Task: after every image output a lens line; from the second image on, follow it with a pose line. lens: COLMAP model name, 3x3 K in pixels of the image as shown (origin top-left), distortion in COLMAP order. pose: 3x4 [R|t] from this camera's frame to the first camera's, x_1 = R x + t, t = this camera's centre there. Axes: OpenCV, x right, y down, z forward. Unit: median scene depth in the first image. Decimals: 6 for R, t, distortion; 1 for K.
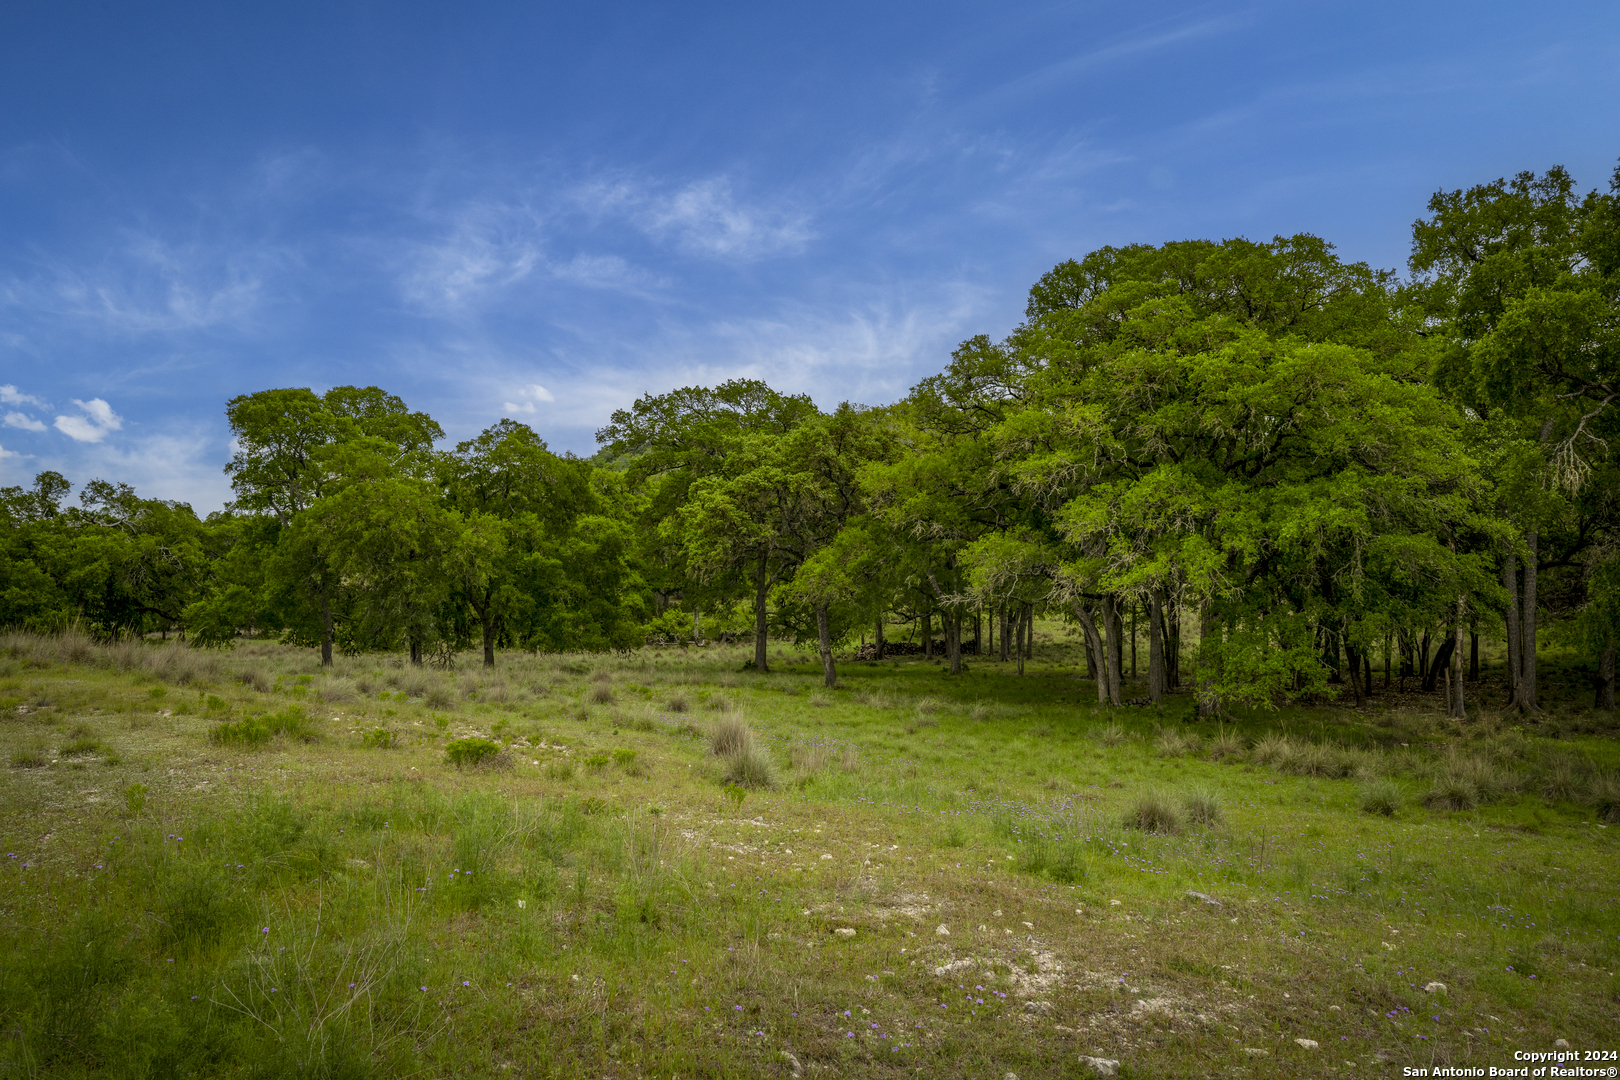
lens RADIAL K [[1138.2, 0, 810.0], [0, 1138.2, 540.0], [0, 0, 1]] dist [-0.004122, -0.002770]
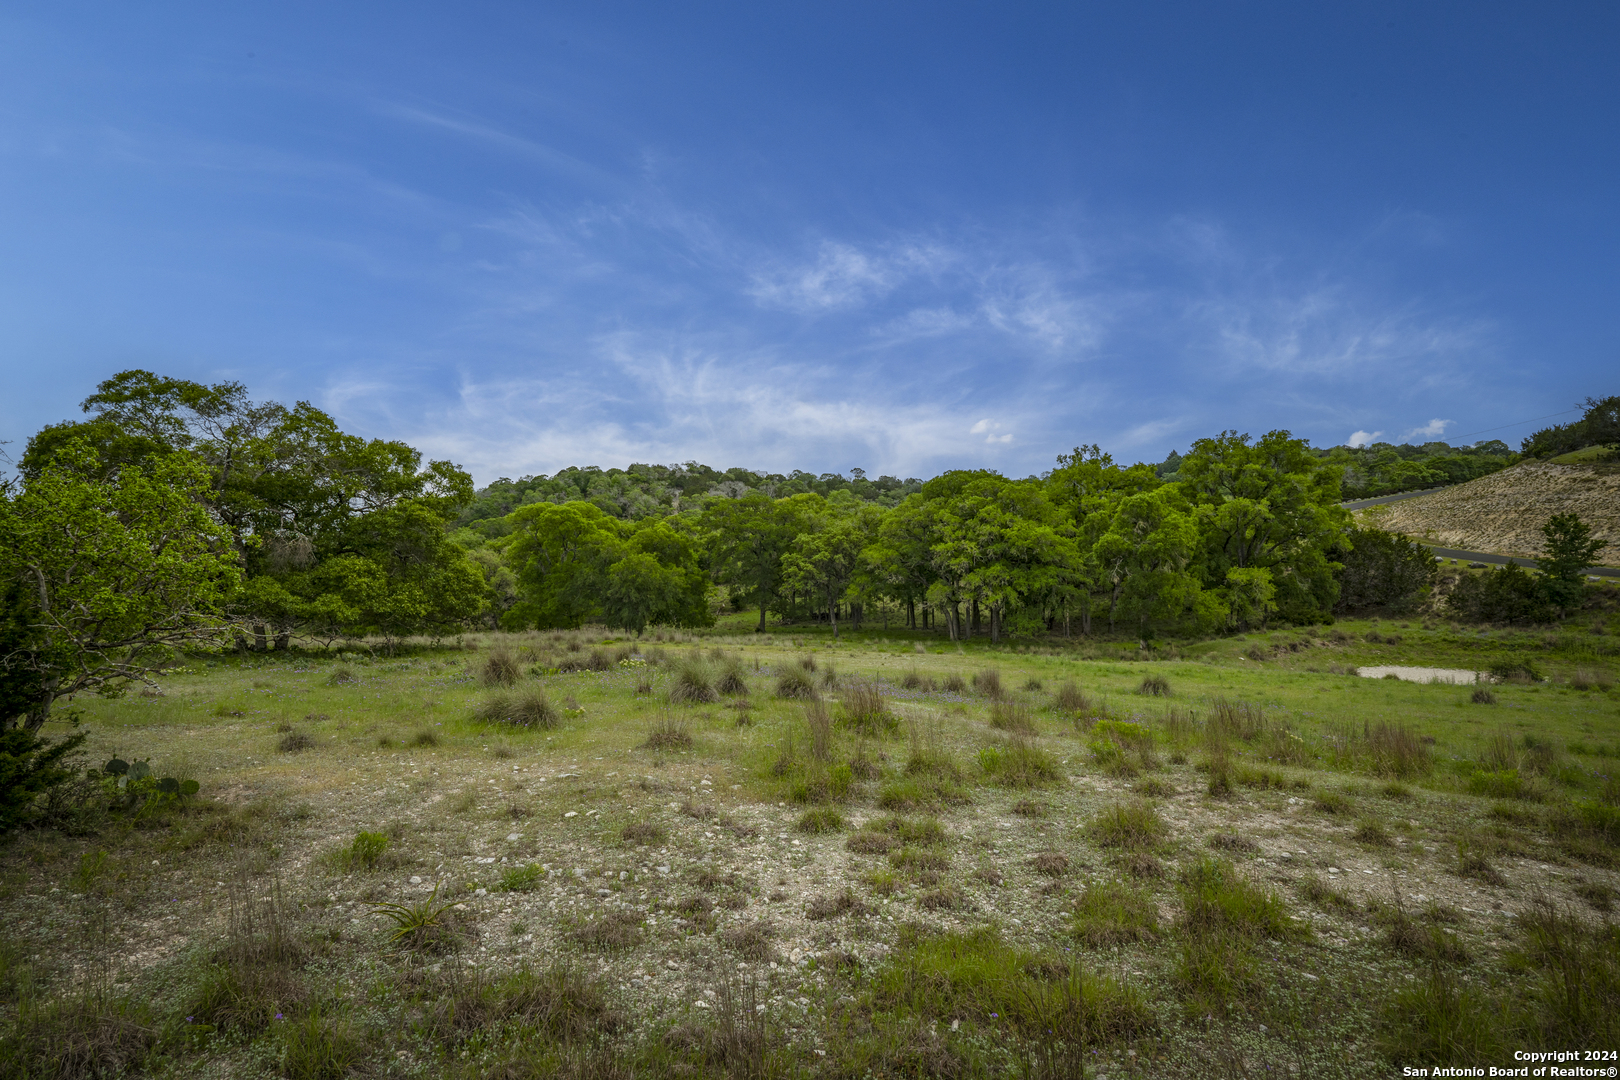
lens RADIAL K [[821.7, 0, 810.0], [0, 821.7, 540.0], [0, 0, 1]] dist [0.001109, 0.000082]
pose [[0.958756, -0.014292, 0.283872, -0.613553], [0.010289, 0.999826, 0.015587, -0.125998], [-0.284045, -0.012023, 0.958736, -0.768645]]
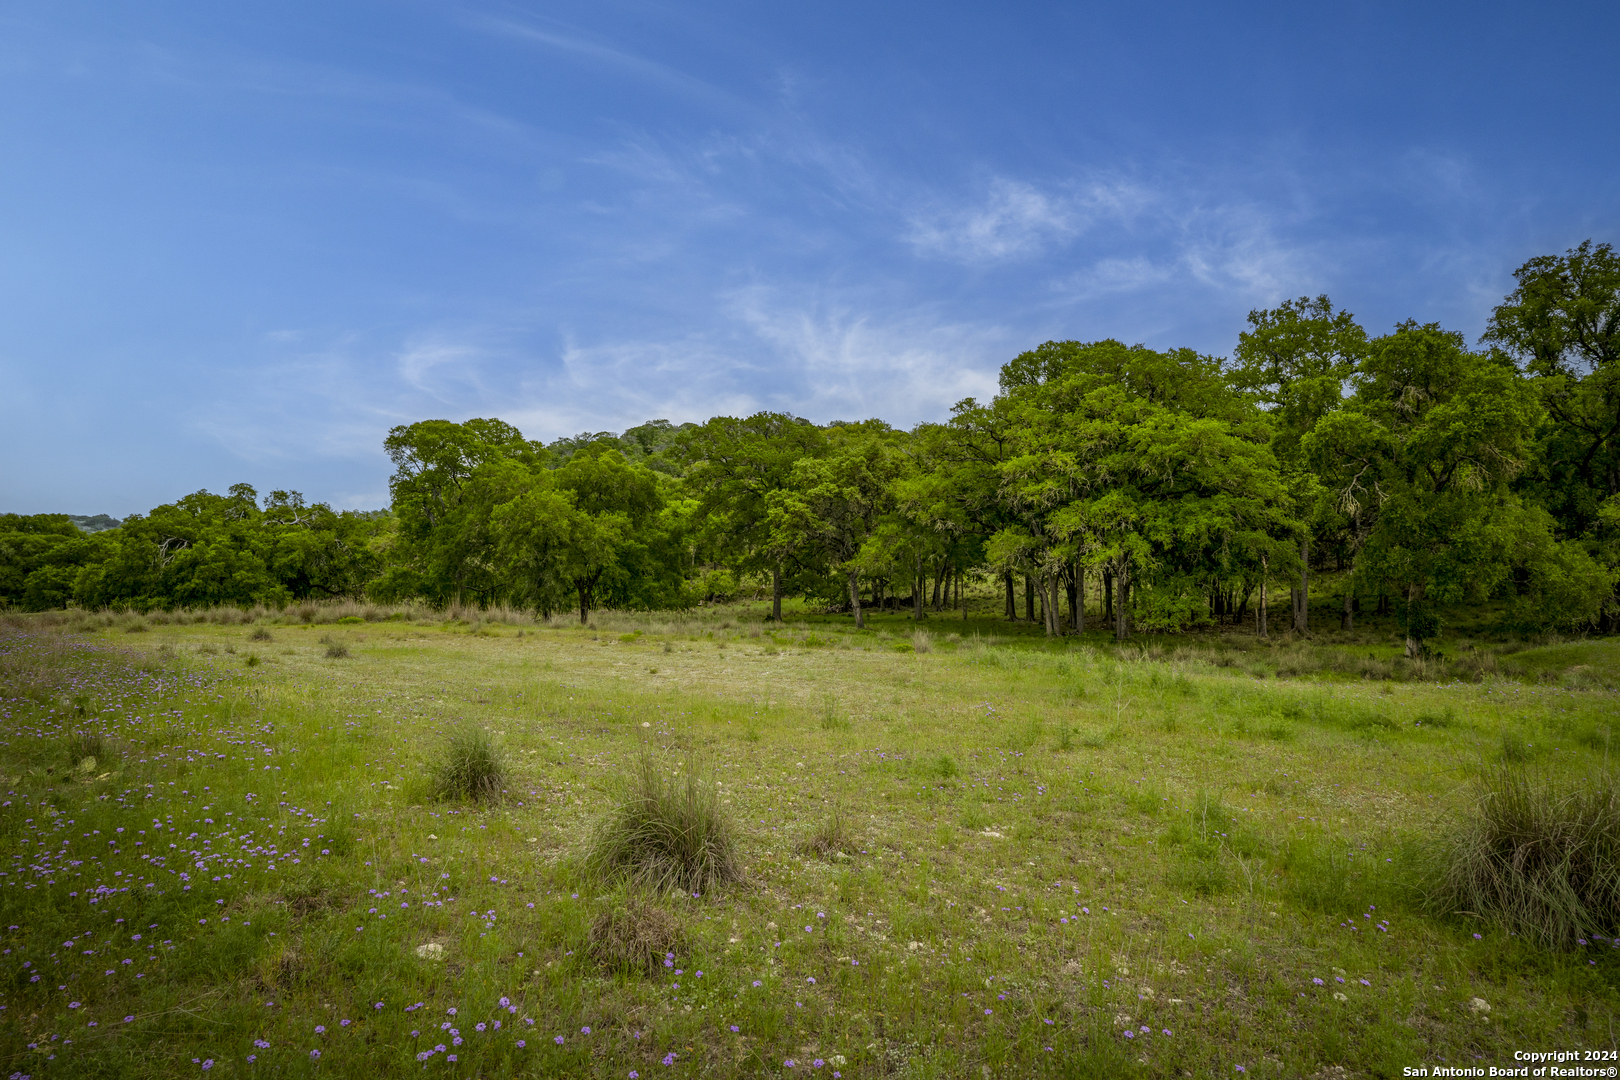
lens RADIAL K [[962.5, 0, 810.0], [0, 962.5, 540.0], [0, 0, 1]] dist [-0.001140, -0.000553]
pose [[0.992581, -0.013607, 0.120822, -0.225893], [0.010312, 0.999559, 0.027854, -0.026683], [-0.121147, -0.026402, 0.992283, -0.266649]]
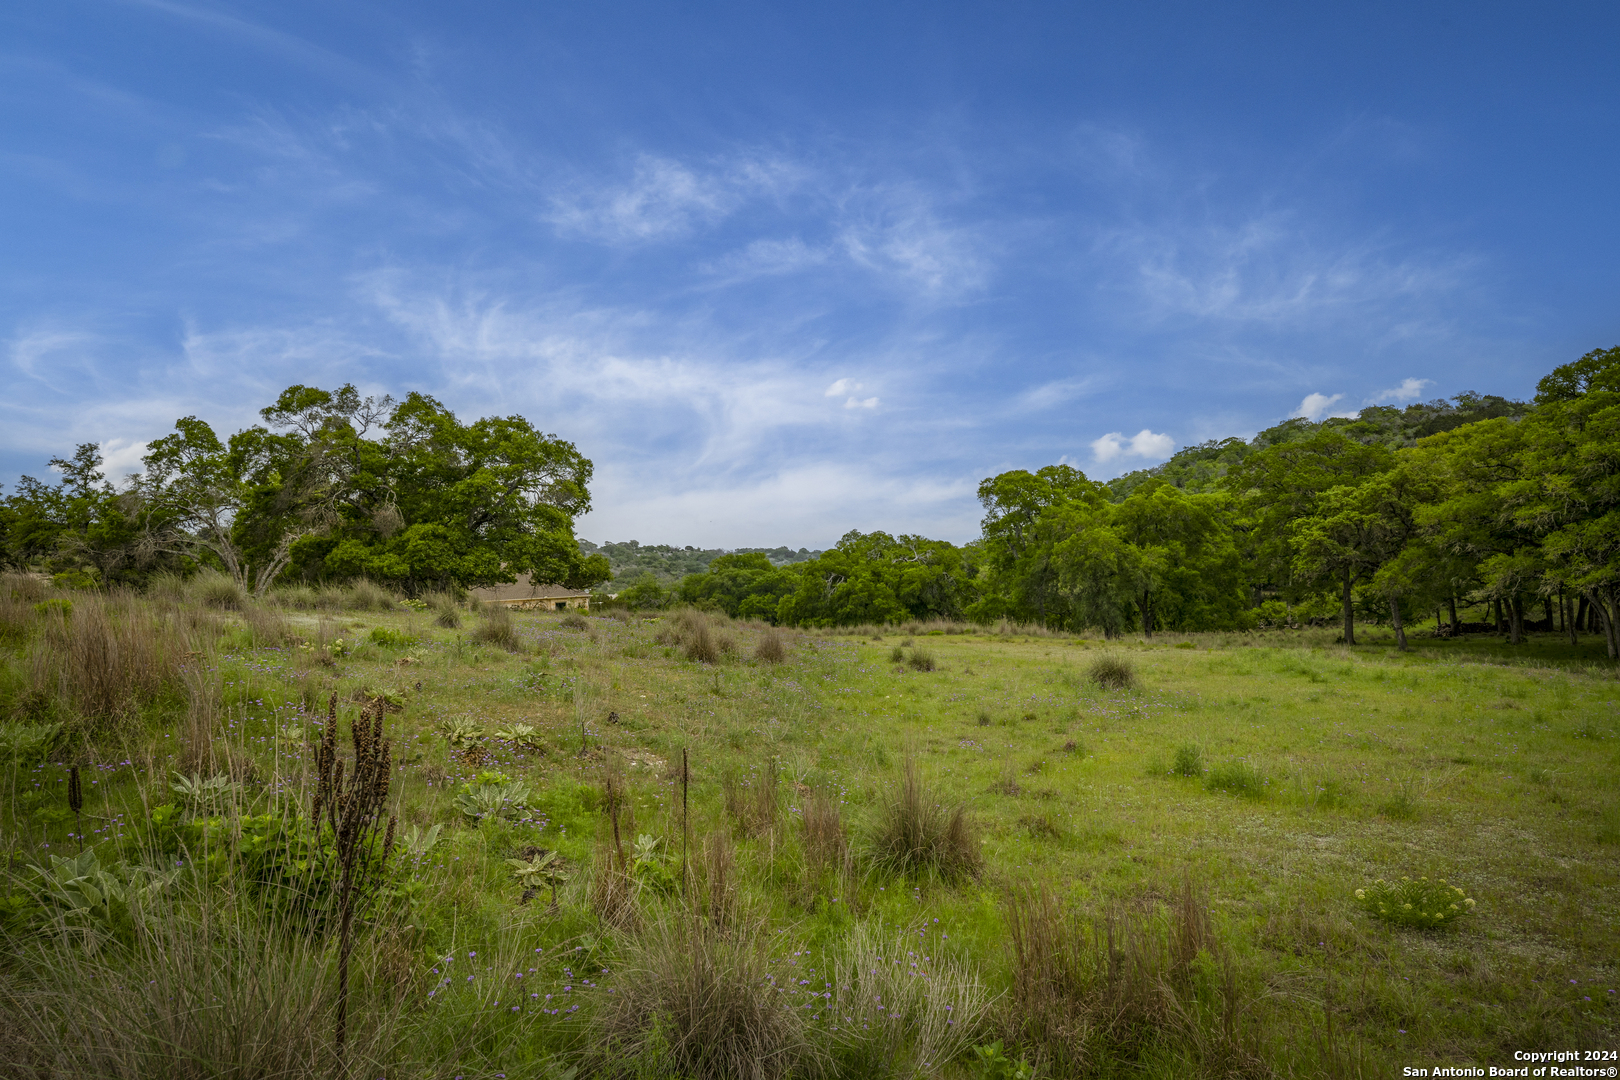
lens RADIAL K [[1106.9, 0, 810.0], [0, 1106.9, 540.0], [0, 0, 1]] dist [0.006402, 0.001067]
pose [[0.882470, -0.052452, -0.467435, 0.021544], [0.055332, 0.998439, -0.007576, -0.056910], [0.467102, -0.019178, 0.883995, -0.751437]]
